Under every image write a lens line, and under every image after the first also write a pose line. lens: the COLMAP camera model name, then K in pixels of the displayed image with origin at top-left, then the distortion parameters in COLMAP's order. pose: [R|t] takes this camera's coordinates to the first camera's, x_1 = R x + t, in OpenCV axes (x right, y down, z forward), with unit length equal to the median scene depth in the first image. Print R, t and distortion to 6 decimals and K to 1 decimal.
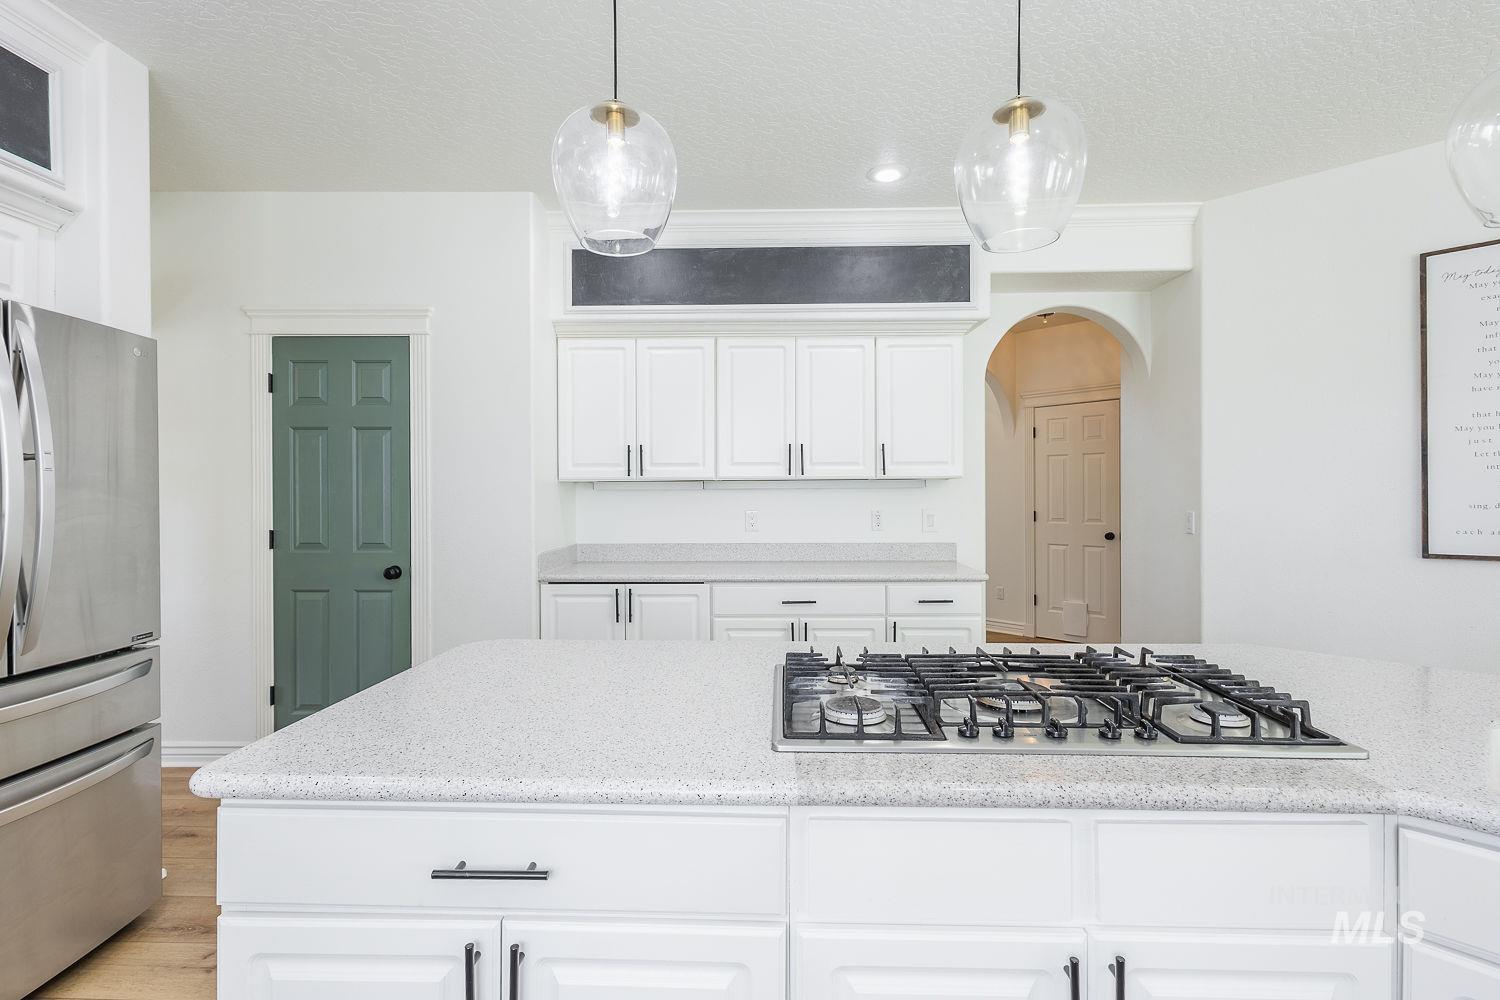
lens RADIAL K [[696.6, 0, 752.3], [0, 696.6, 501.7], [0, 0, 1]] dist [0.006137, 0.000083]
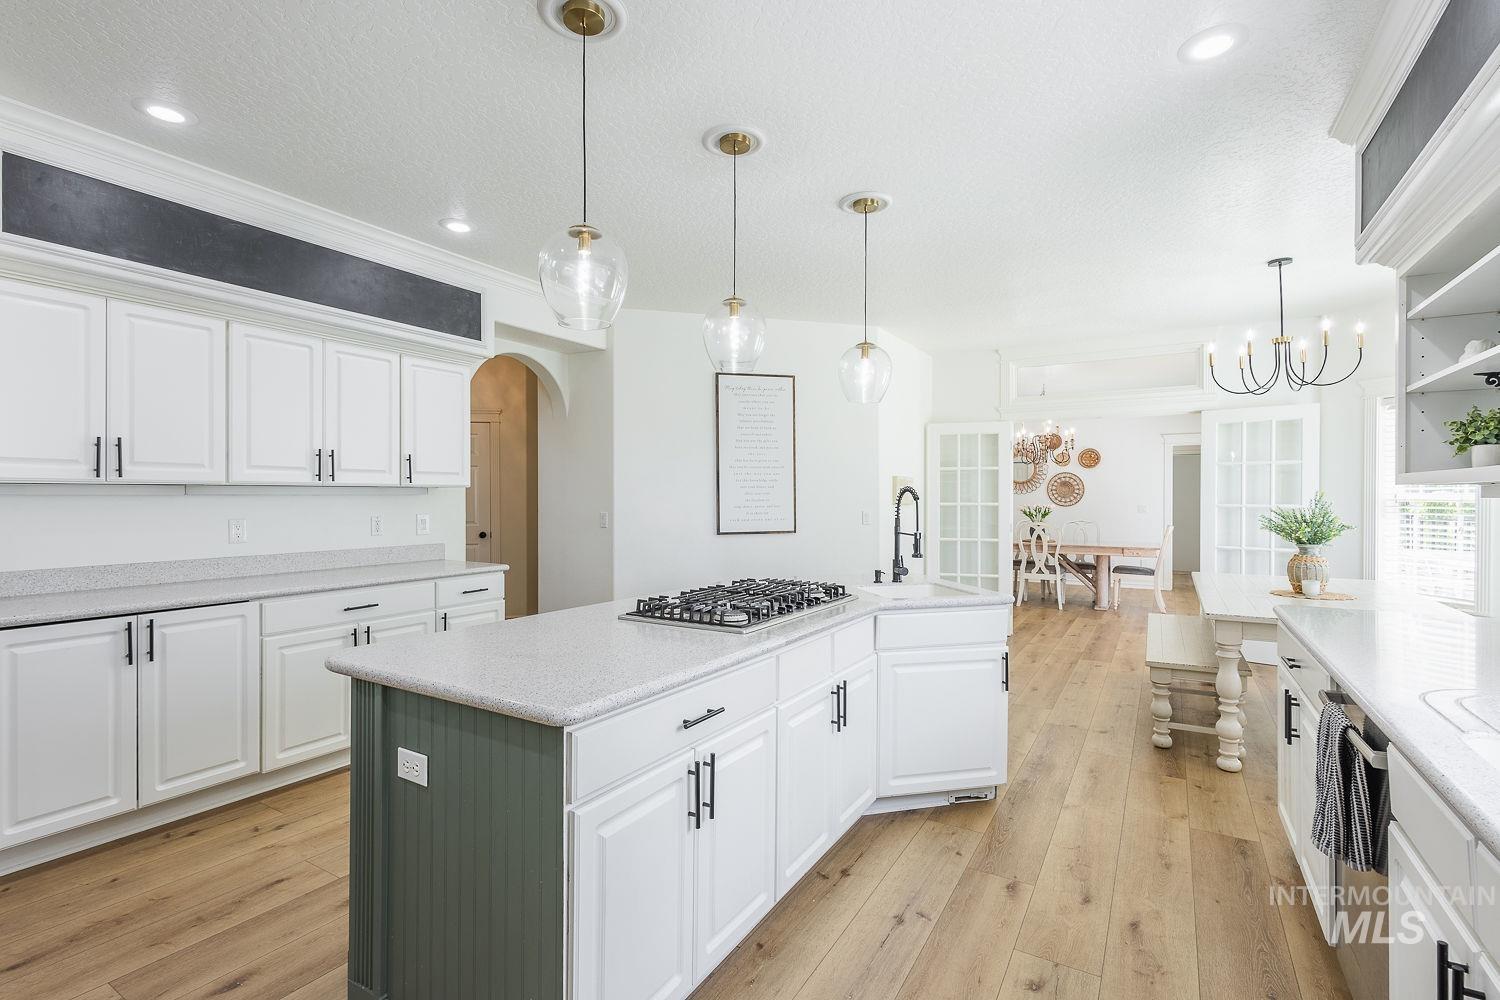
lens RADIAL K [[696.6, 0, 740.7], [0, 696.6, 496.5], [0, 0, 1]] dist [0.006137, 0.000083]
pose [[0.502153, 0.004596, 0.864767, -0.507296], [0.010125, 0.999886, -0.011193, 0.000233], [-0.864720, 0.014377, 0.502049, 0.010082]]
